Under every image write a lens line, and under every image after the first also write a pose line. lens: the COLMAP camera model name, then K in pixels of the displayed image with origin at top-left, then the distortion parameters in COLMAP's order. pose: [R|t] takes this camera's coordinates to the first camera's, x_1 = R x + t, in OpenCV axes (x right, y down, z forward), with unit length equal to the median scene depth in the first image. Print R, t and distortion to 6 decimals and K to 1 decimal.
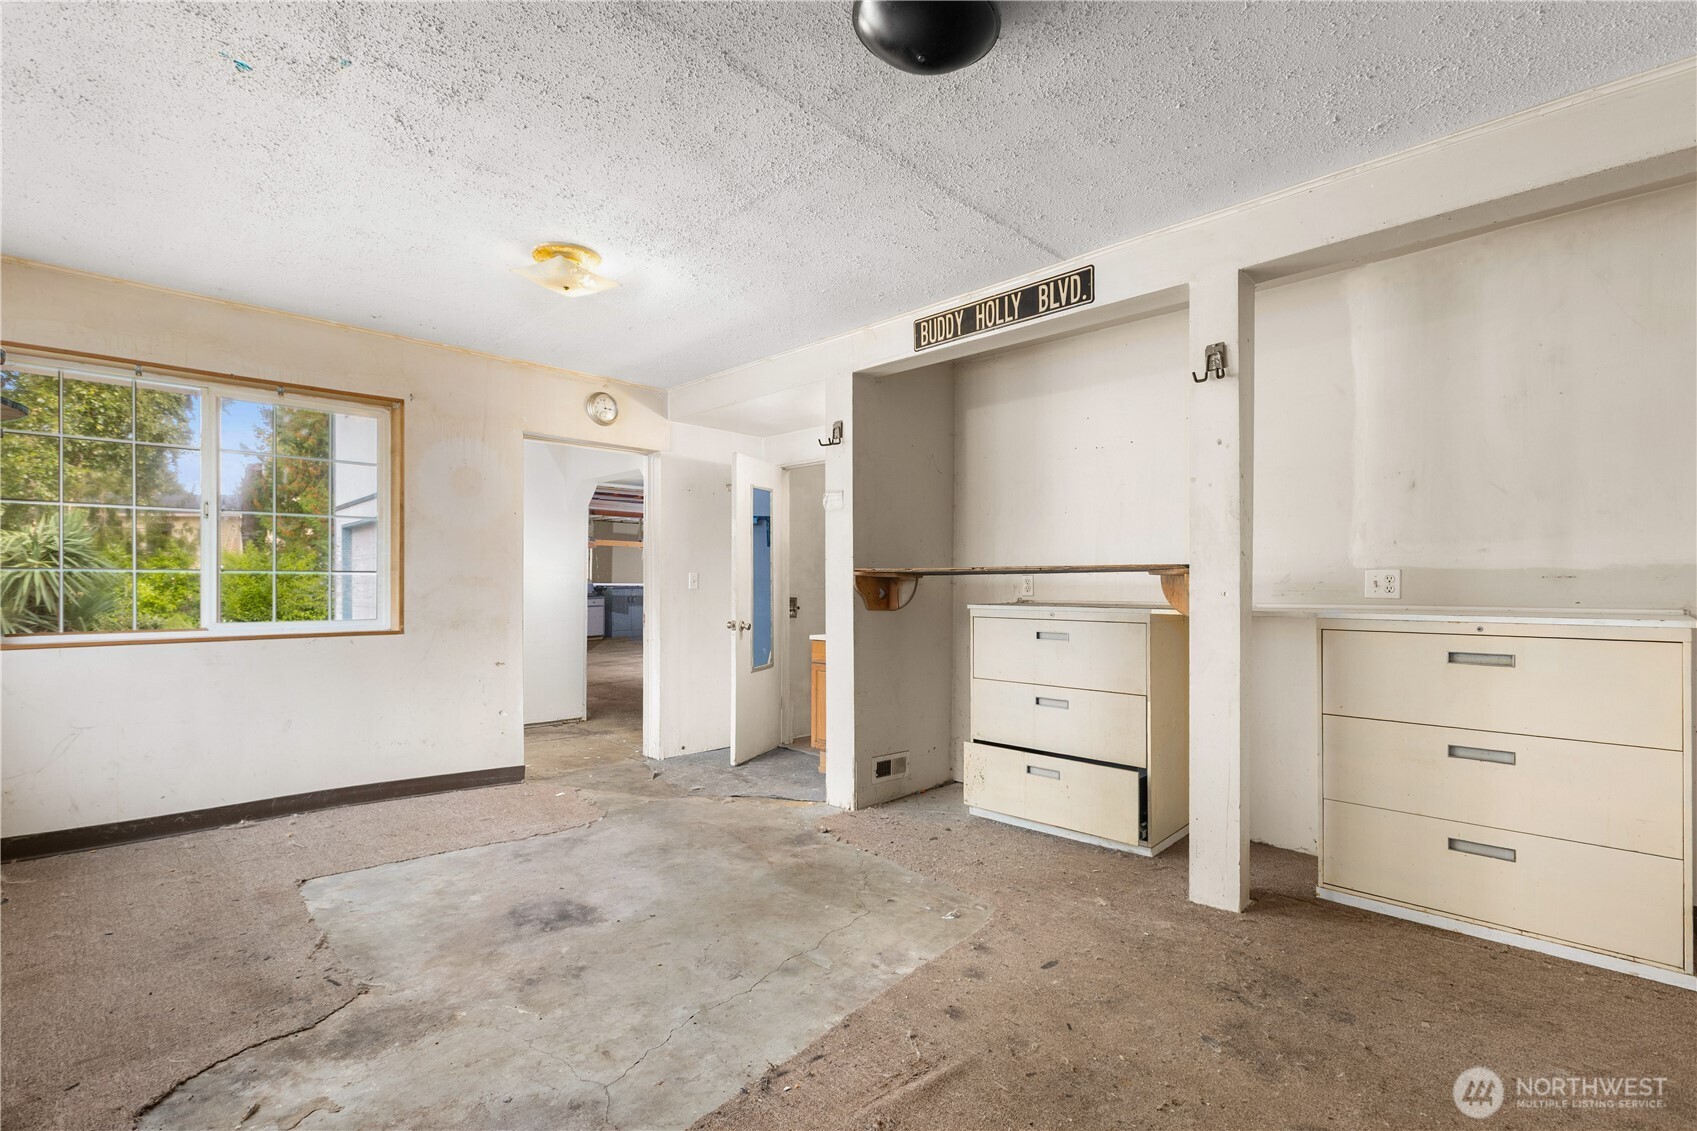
lens RADIAL K [[764.5, 0, 849.0], [0, 764.5, 581.6], [0, 0, 1]] dist [-0.000009, 0.000065]
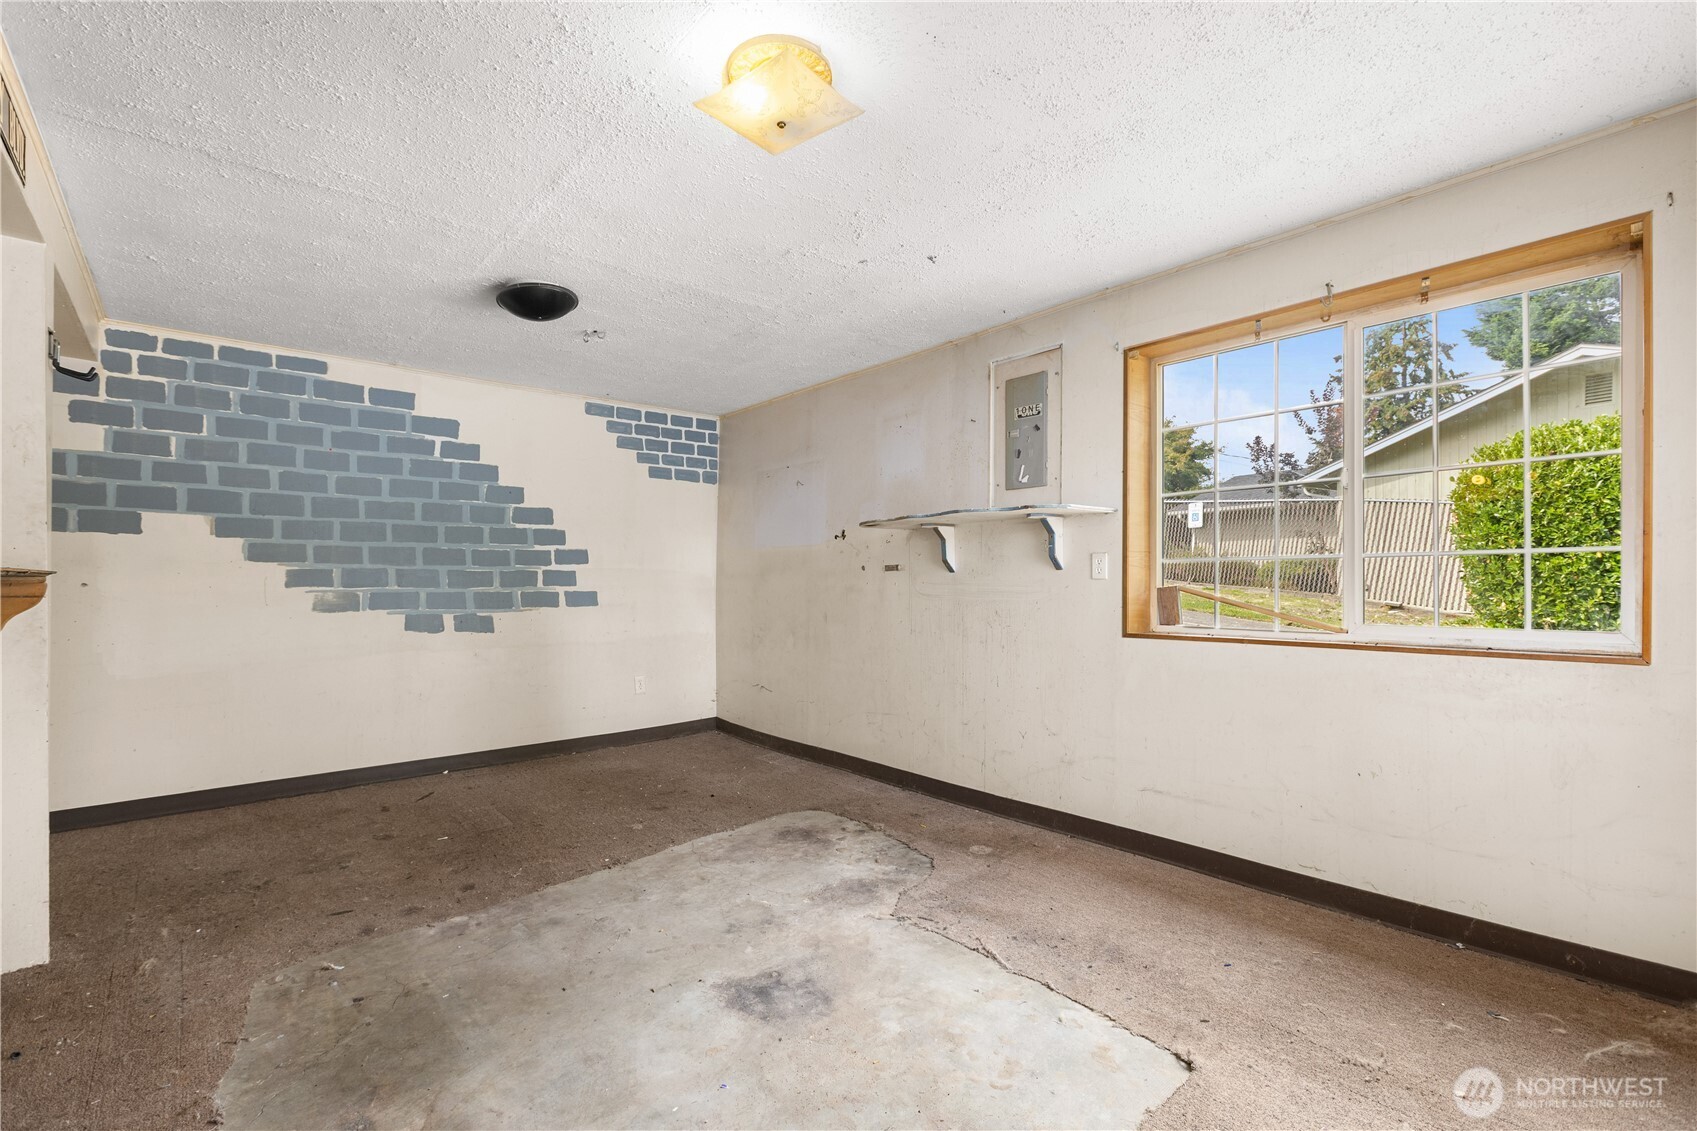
lens RADIAL K [[764.5, 0, 849.0], [0, 764.5, 581.6], [0, 0, 1]] dist [-0.000009, 0.000065]
pose [[-0.996655, -0.000227, 0.081730, -0.597014], [-0.000401, 0.999998, -0.002111, -0.010486], [-0.081729, -0.002137, -0.996652, 2.039178]]
